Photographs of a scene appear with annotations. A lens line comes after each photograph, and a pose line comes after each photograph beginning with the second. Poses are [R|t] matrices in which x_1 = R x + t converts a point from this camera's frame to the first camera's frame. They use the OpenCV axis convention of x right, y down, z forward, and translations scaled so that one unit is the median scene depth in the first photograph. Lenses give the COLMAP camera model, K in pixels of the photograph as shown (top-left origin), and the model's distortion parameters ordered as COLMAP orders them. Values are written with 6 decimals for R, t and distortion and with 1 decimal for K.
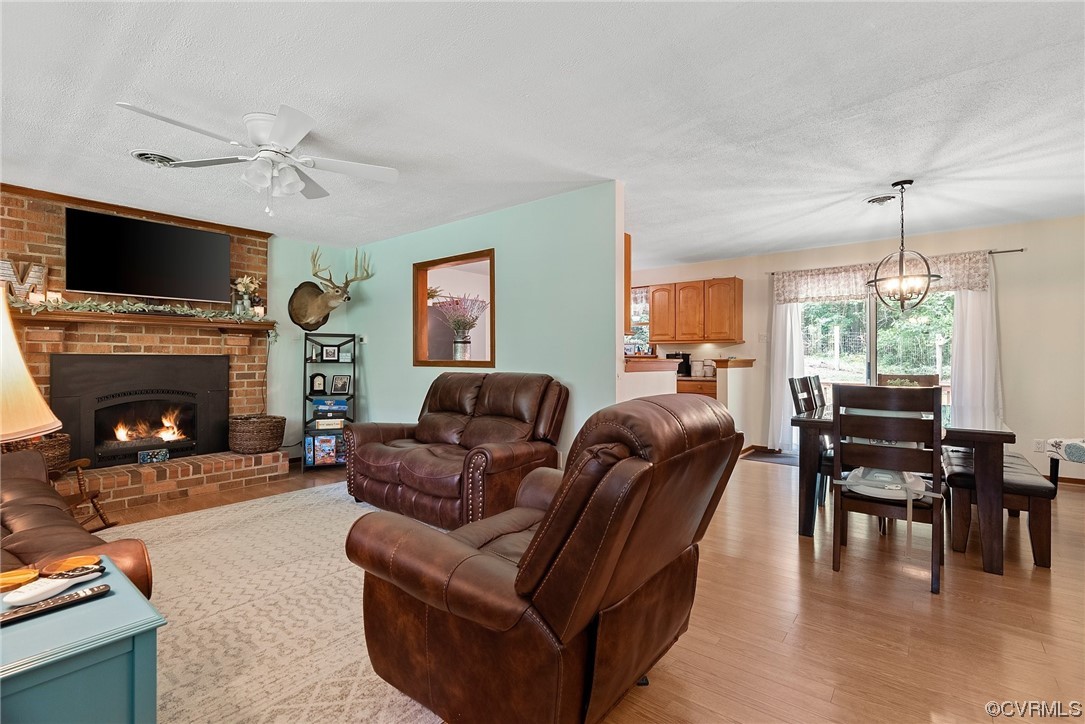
lens RADIAL K [[489.5, 0, 541.3], [0, 489.5, 360.8], [0, 0, 1]] dist [-0.013566, 0.004214]
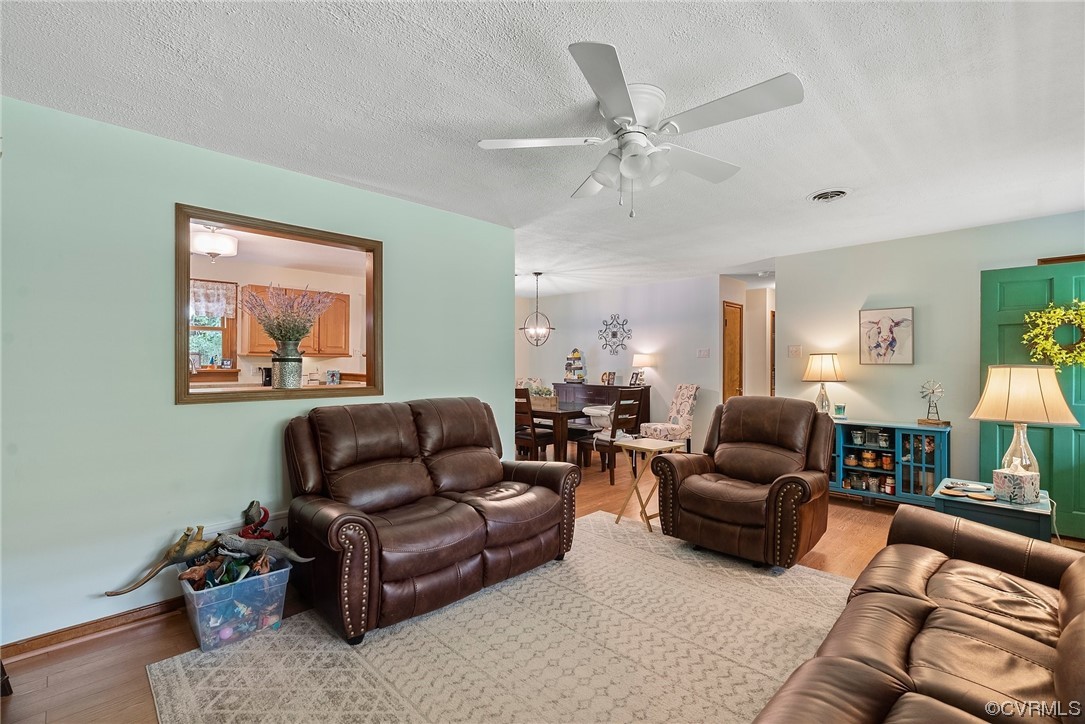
lens RADIAL K [[489.5, 0, 541.2], [0, 489.5, 361.8], [0, 0, 1]] dist [-0.013566, 0.004214]
pose [[0.108039, -0.001572, 0.994145, -1.016783], [-0.000022, 0.999999, 0.001583, -0.048184], [-0.994147, -0.000193, 0.108039, 0.794553]]
